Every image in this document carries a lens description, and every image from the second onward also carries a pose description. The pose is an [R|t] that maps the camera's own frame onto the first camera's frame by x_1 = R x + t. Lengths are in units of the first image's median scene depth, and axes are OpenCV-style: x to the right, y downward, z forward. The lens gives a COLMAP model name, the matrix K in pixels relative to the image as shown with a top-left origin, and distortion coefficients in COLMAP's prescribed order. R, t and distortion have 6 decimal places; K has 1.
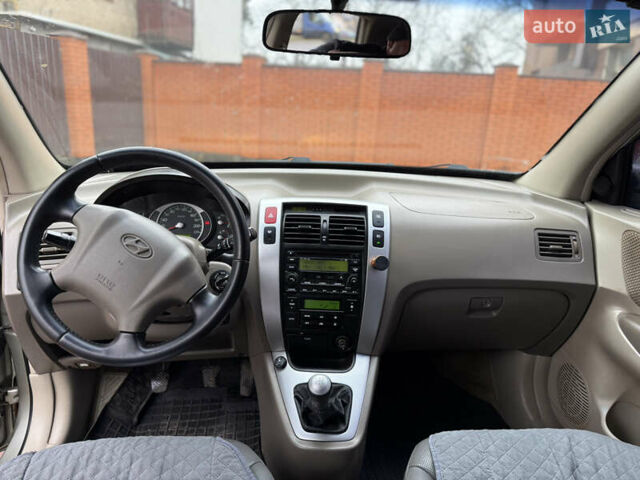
lens RADIAL K [[456.3, 0, 321.3], [0, 456.3, 228.8], [0, 0, 1]] dist [0.000426, 0.001334]
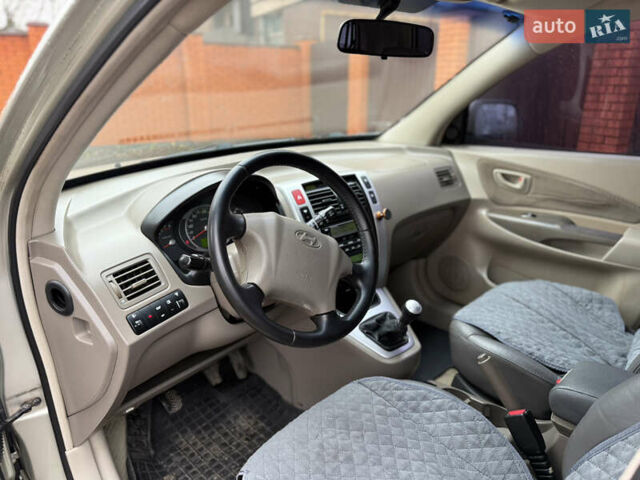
lens RADIAL K [[462.0, 0, 316.1], [0, 462.0, 240.0], [0, 0, 1]] dist [0.000312, -0.003117]
pose [[0.761827, -0.260206, 0.593222, -0.755358], [0.206700, 0.965551, 0.158074, -0.095188], [-0.613918, 0.002194, 0.789367, 0.076990]]
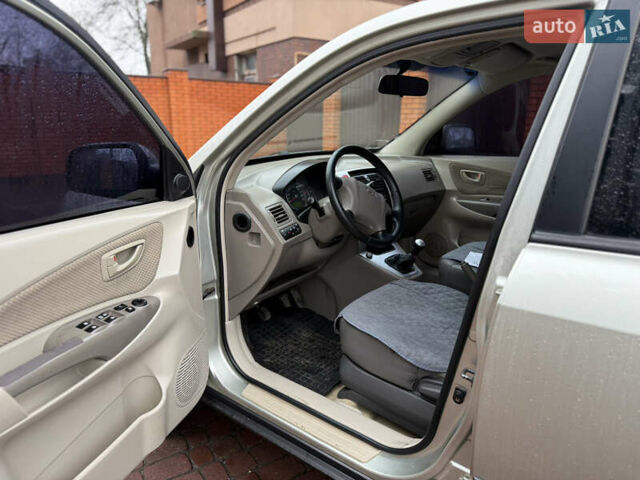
lens RADIAL K [[455.7, 0, 311.2], [0, 455.7, 242.6], [0, 0, 1]] dist [0.026612, -0.002977]
pose [[0.714439, -0.235435, 0.658898, -1.427580], [0.213612, 0.970123, 0.115024, -0.025845], [-0.666293, 0.058571, 0.743386, -0.238228]]
